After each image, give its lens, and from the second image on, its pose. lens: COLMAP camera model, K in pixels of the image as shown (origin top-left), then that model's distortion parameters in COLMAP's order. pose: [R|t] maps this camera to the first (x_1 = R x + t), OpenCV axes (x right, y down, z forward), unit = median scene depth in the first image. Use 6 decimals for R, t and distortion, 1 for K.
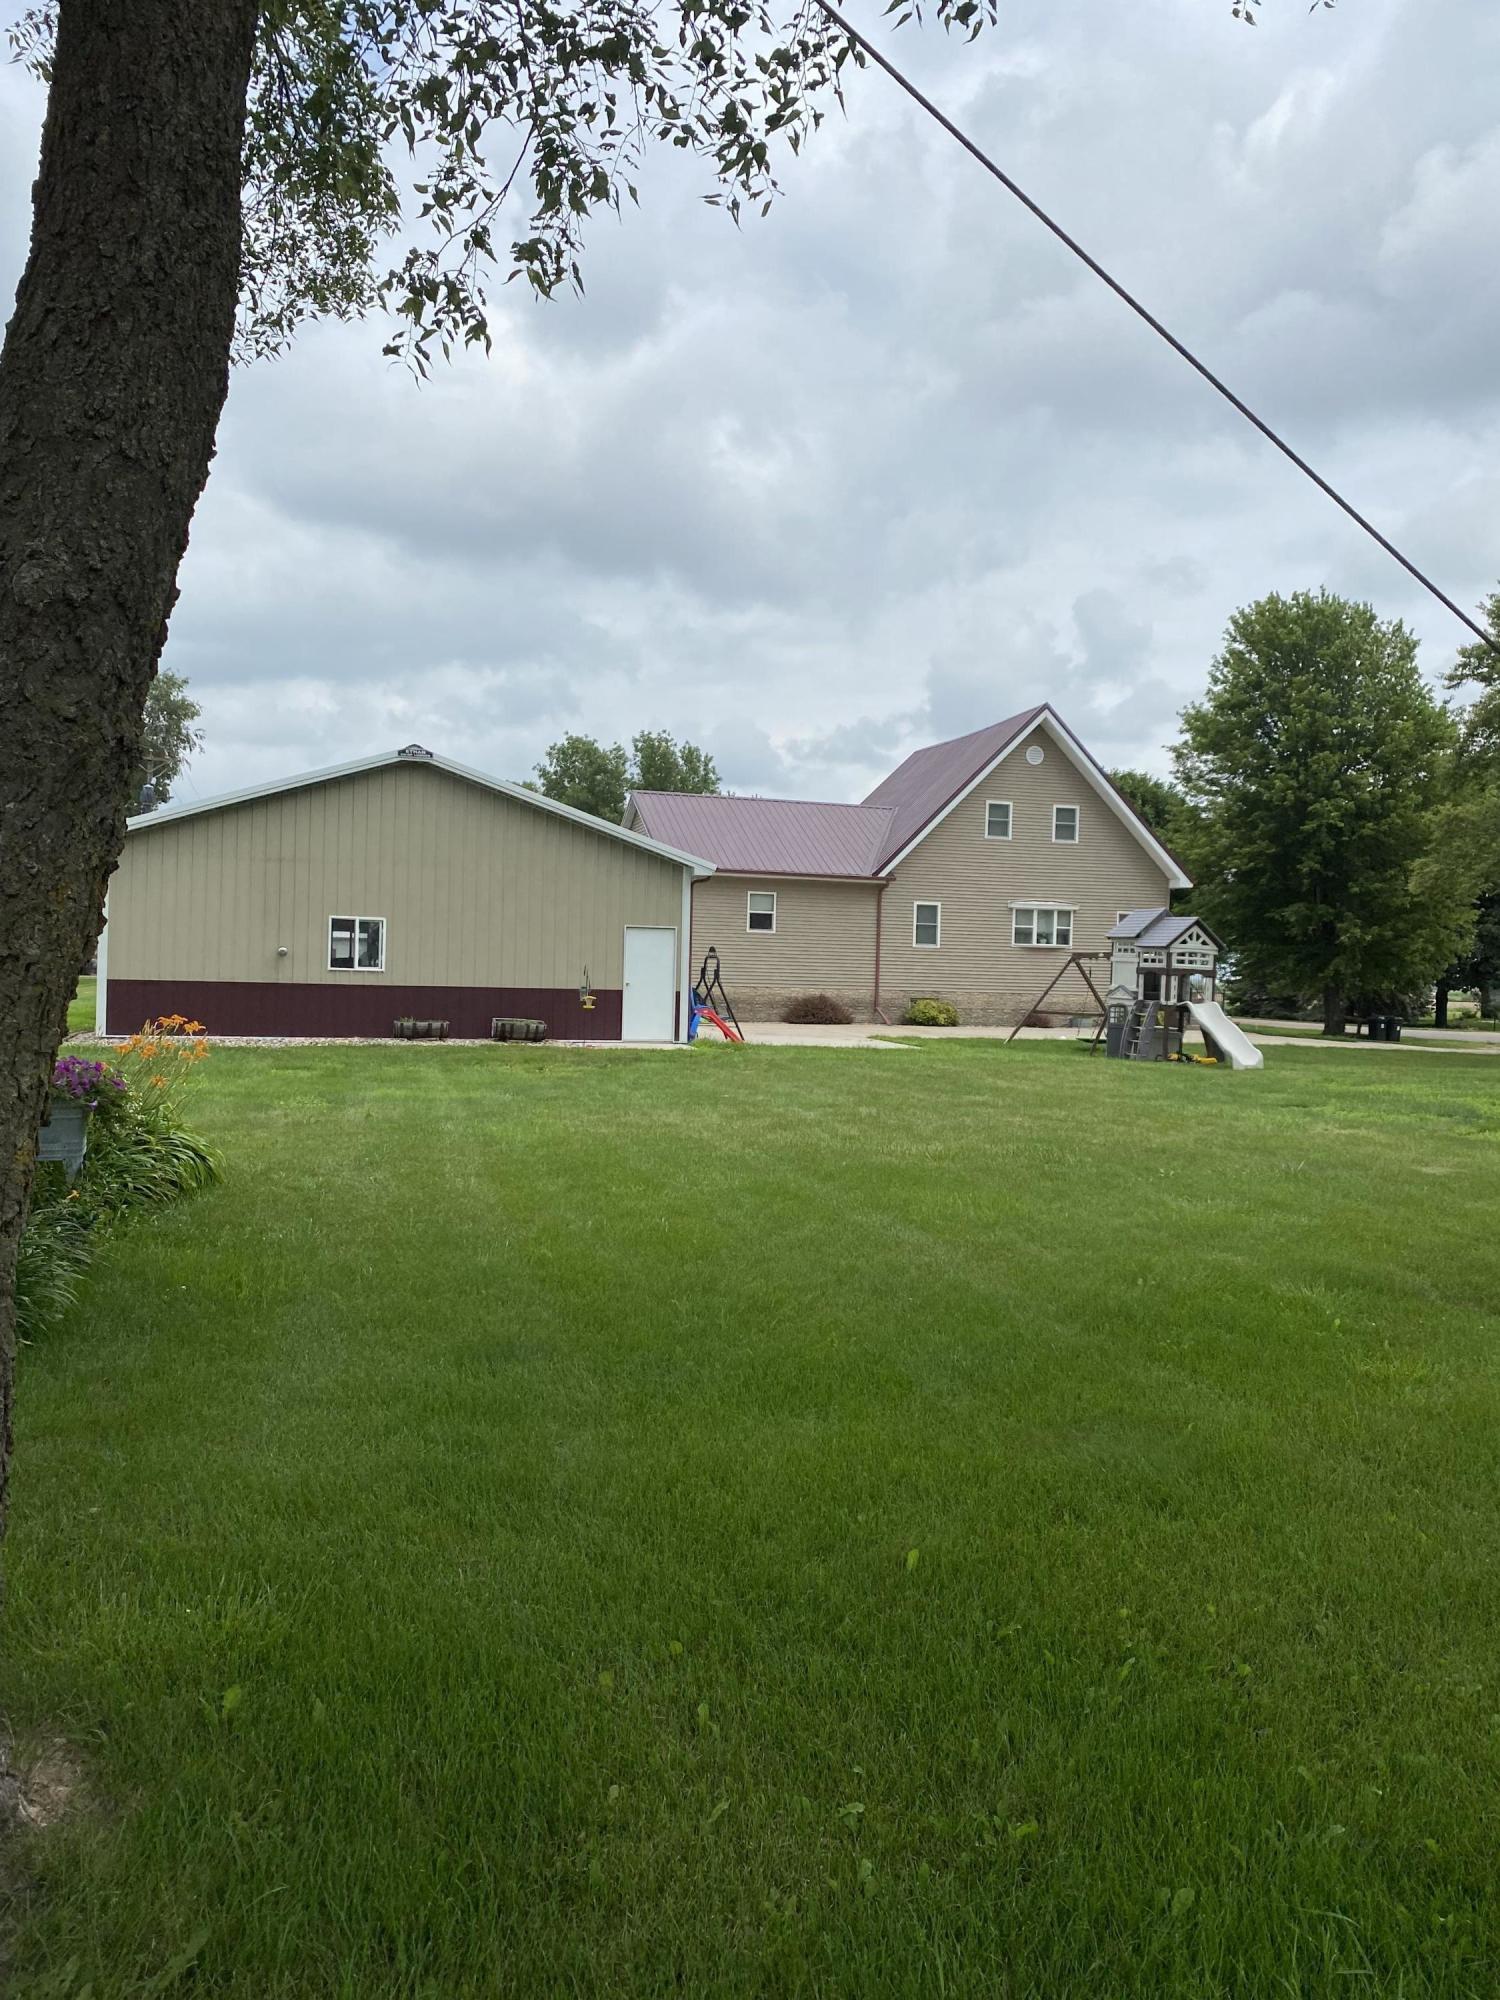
lens RADIAL K [[1510.7, 0, 752.9], [0, 1510.7, 1003.4], [0, 0, 1]] dist [0.025519, -0.008405]
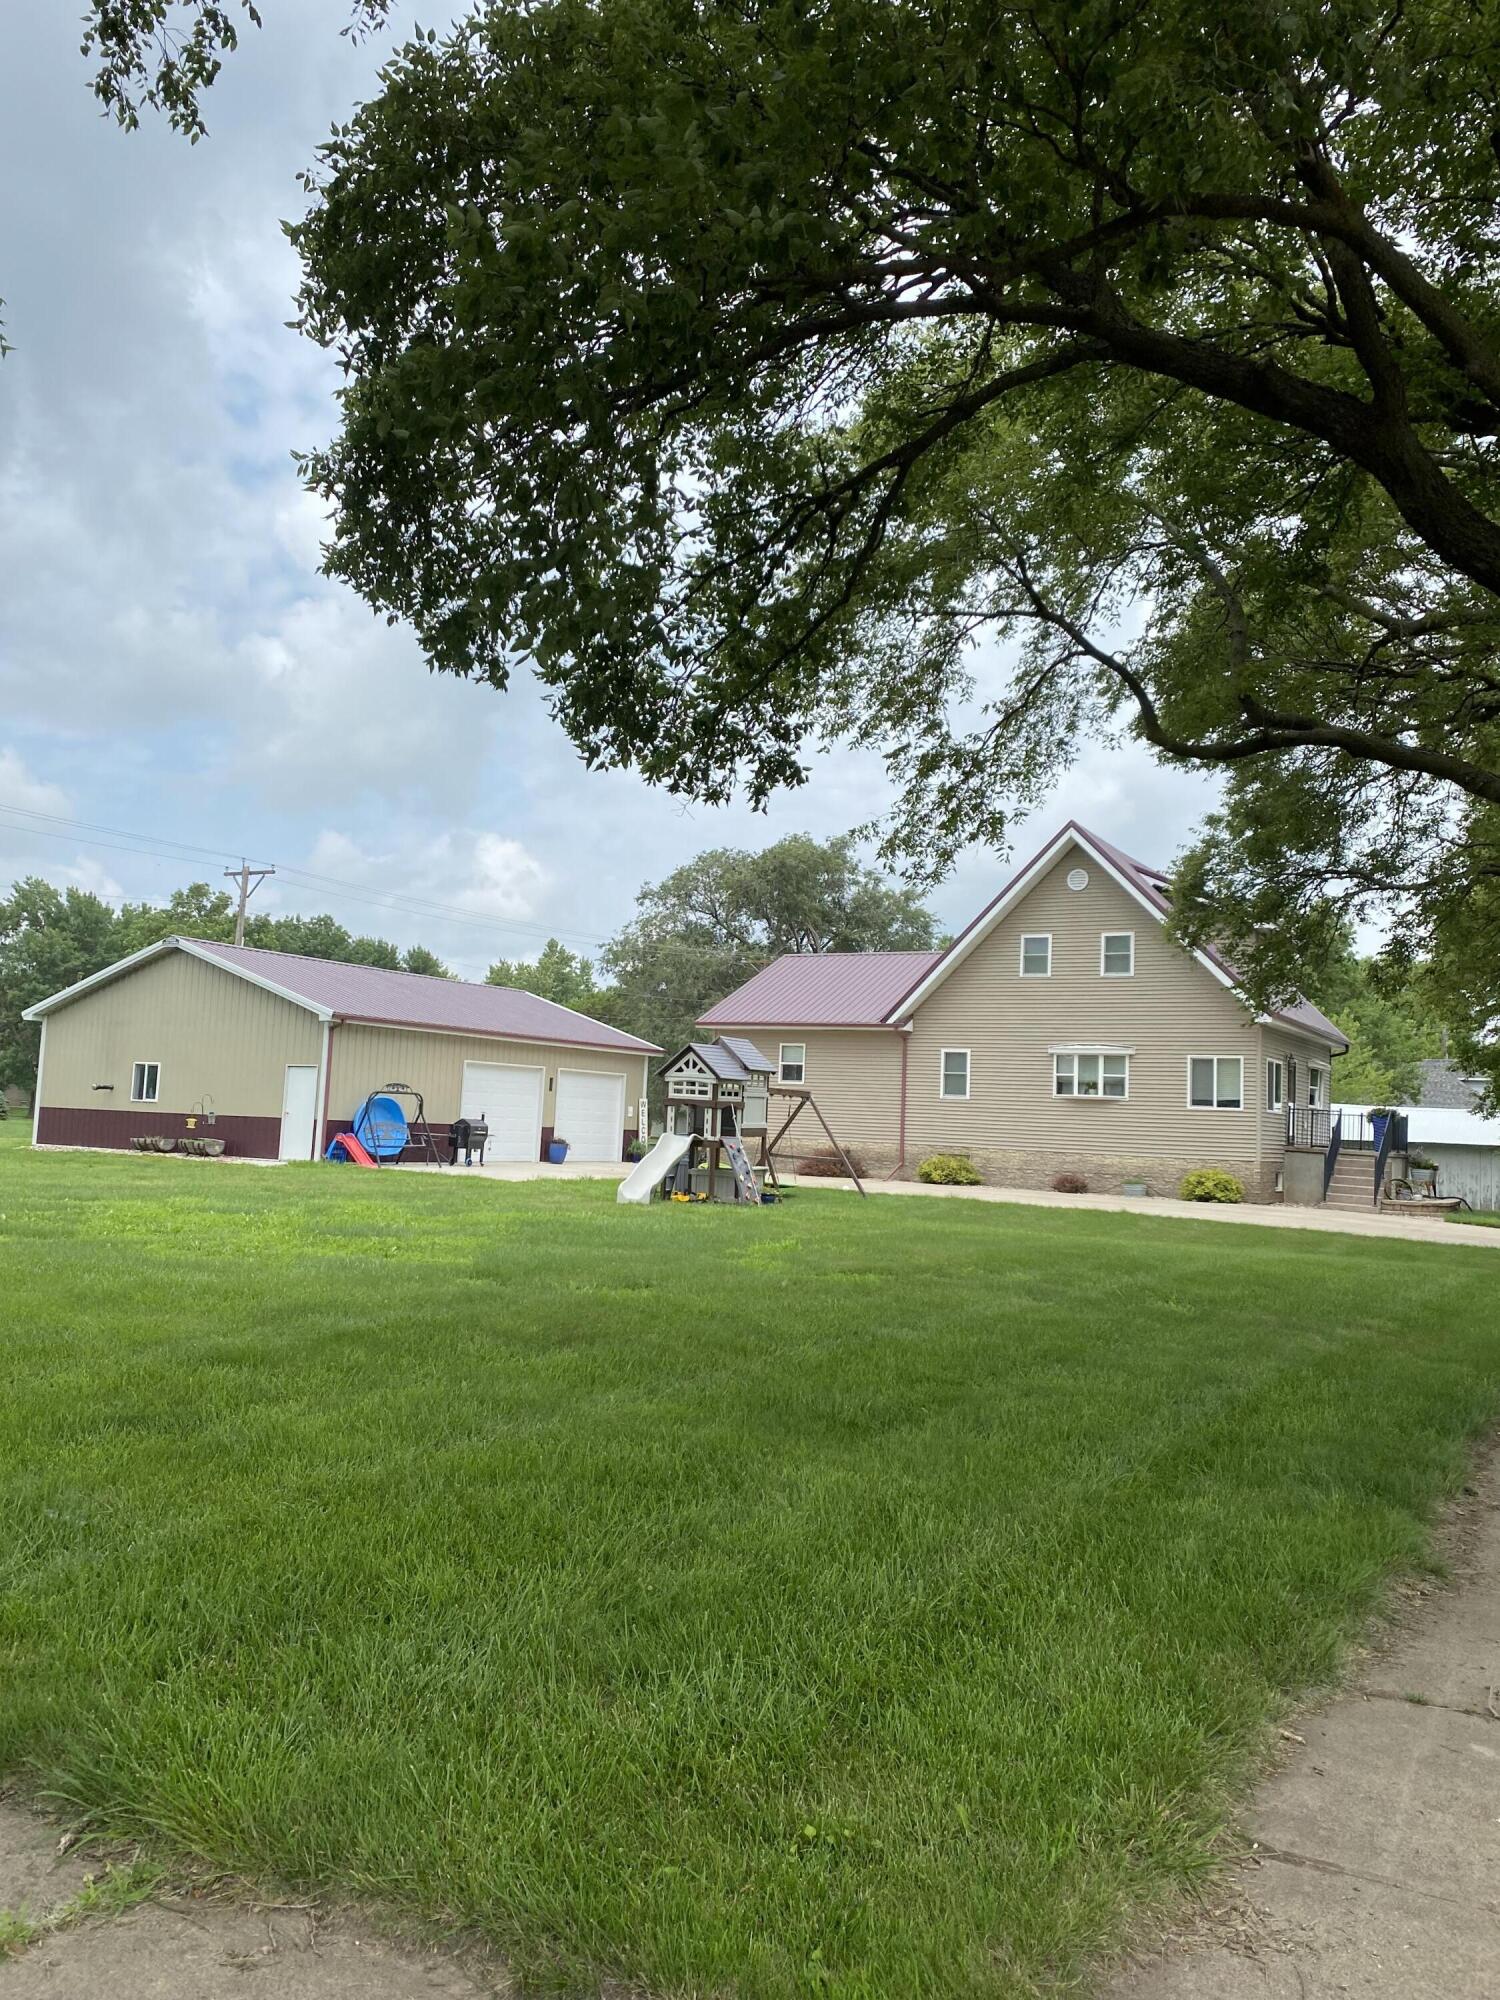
lens RADIAL K [[1510.7, 0, 753.4], [0, 1510.7, 993.2], [0, 0, 1]] dist [0.025519, -0.008405]
pose [[0.692561, -0.061417, -0.718740, 0.696449], [-0.040635, 0.991465, -0.123877, 0.018094], [0.720214, 0.114998, 0.684154, 0.276179]]
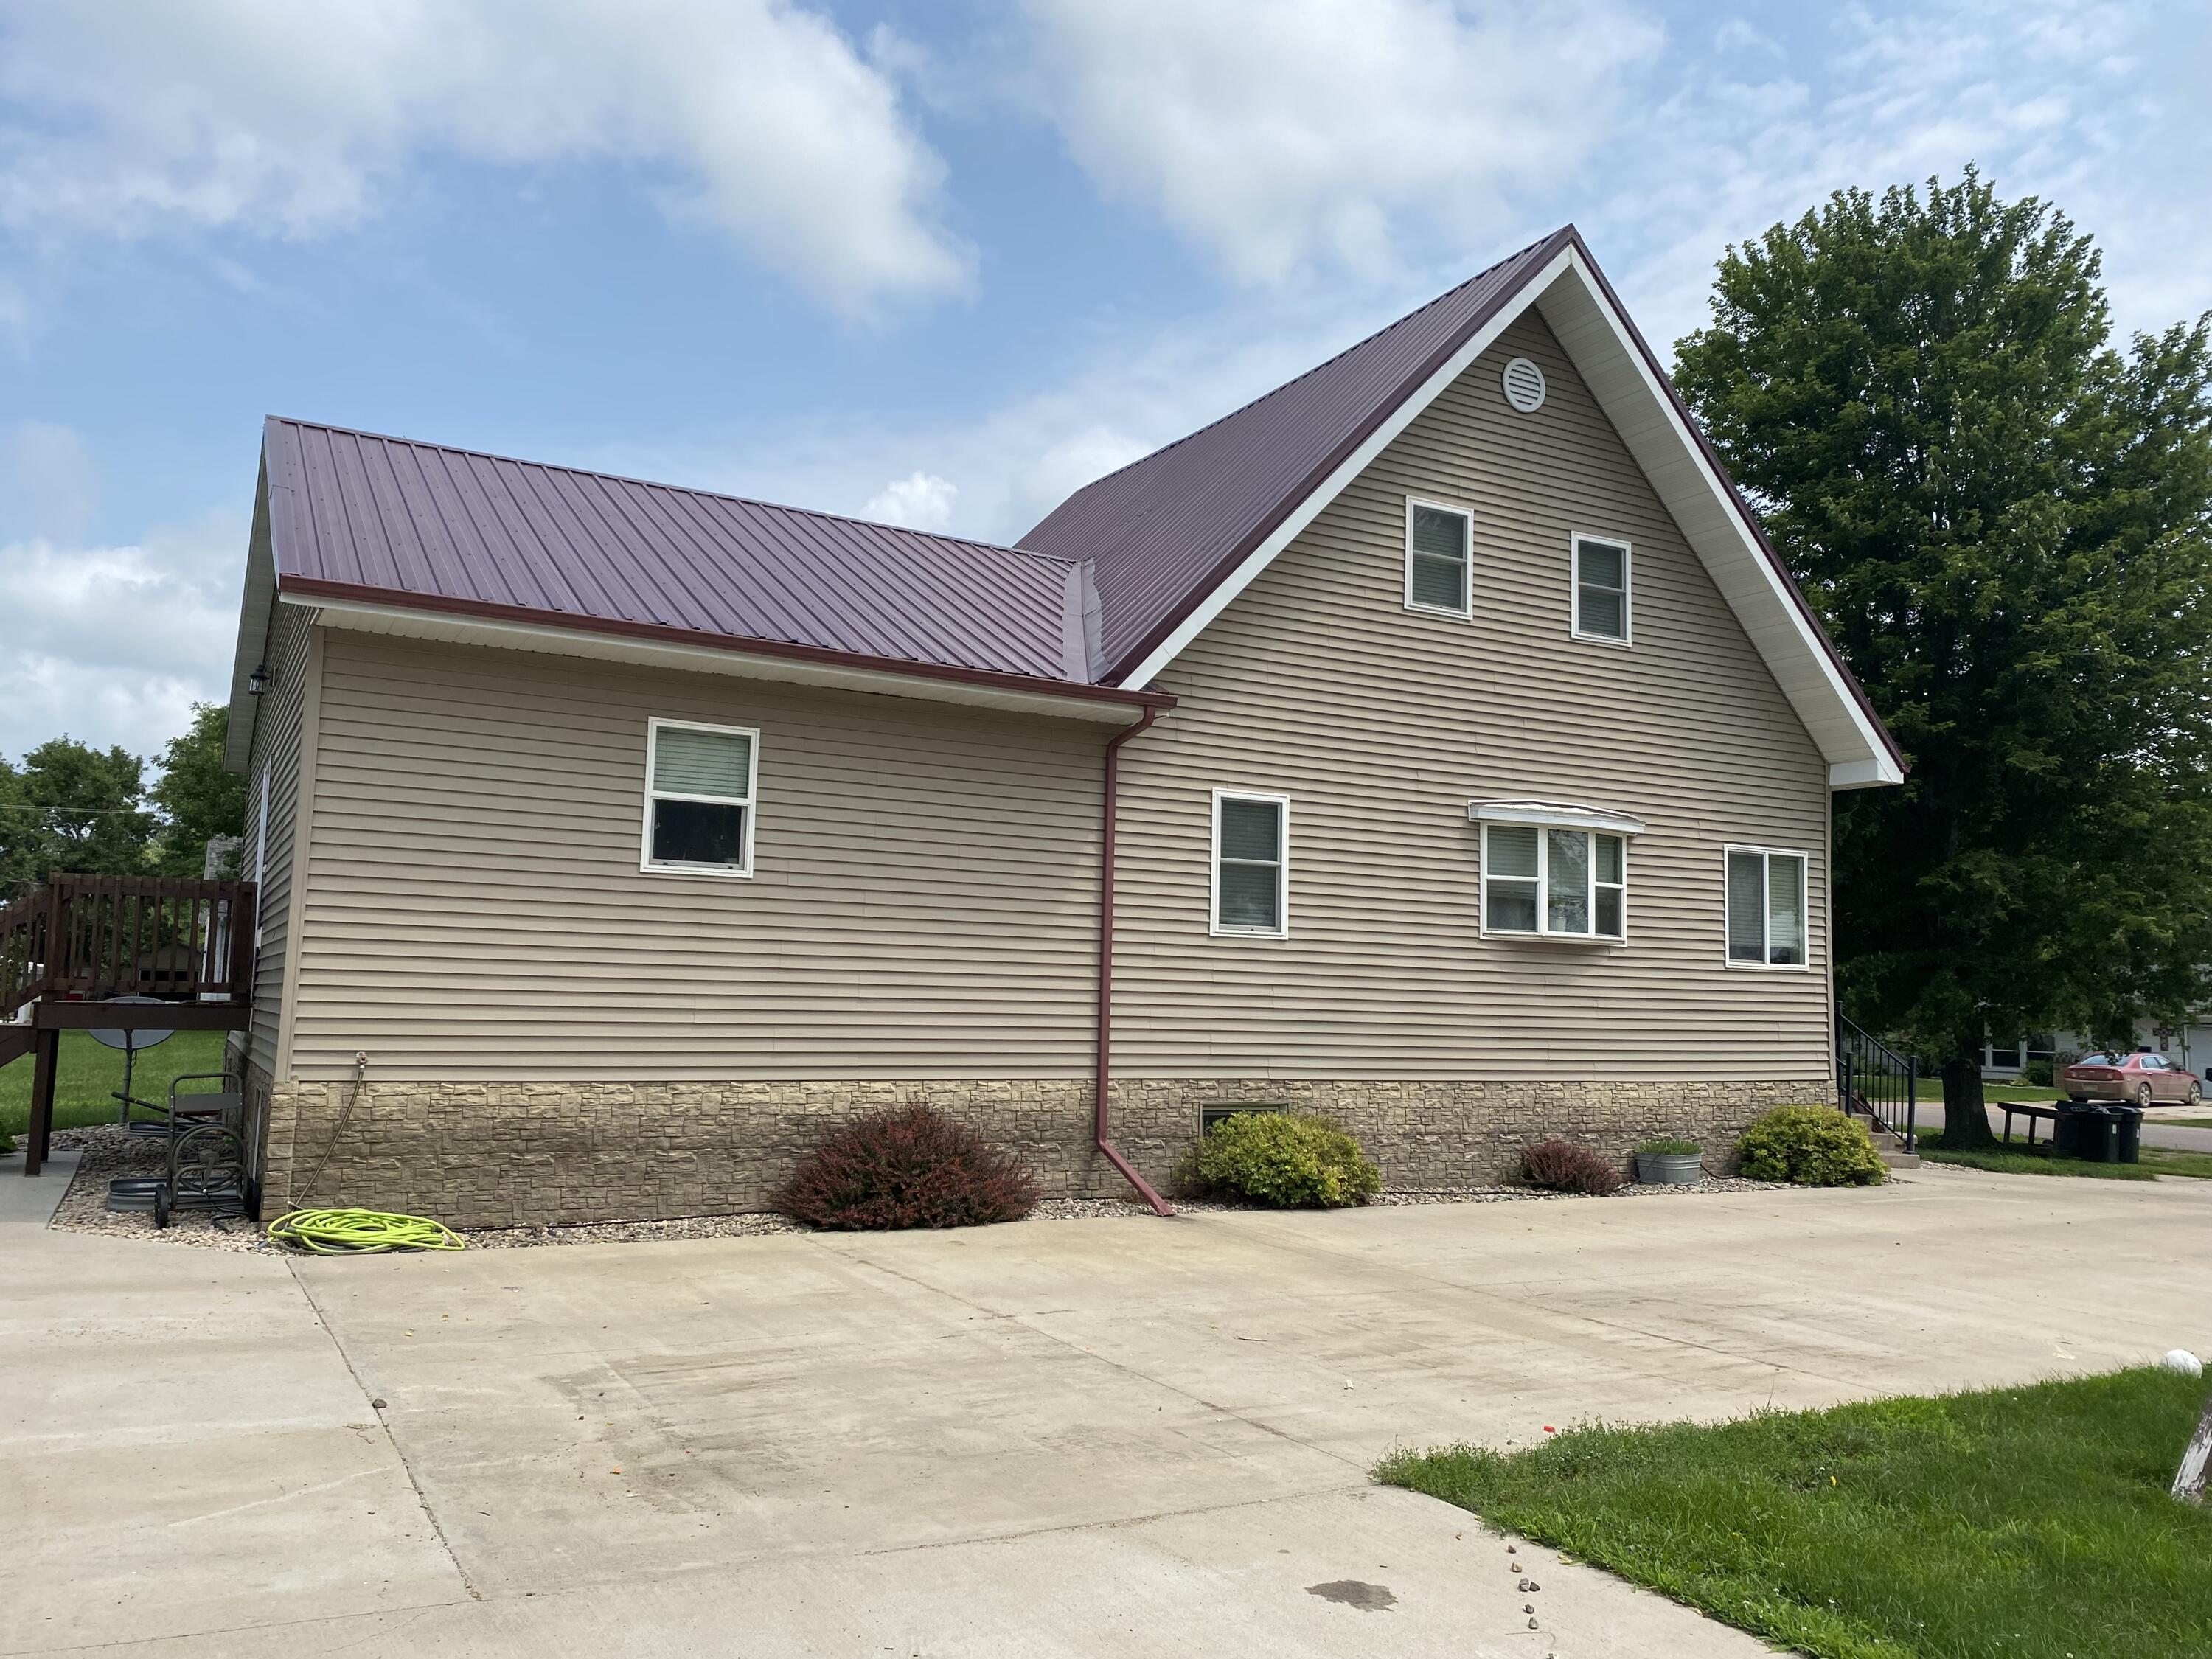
lens RADIAL K [[1670.9, 0, 1111.1], [0, 1670.9, 827.3], [0, 0, 1]] dist [0.025519, -0.008405]
pose [[0.973817, 0.019530, 0.226492, 0.009173], [0.007696, 0.992900, -0.118704, -0.019188], [-0.227202, 0.117339, 0.966753, 0.674997]]
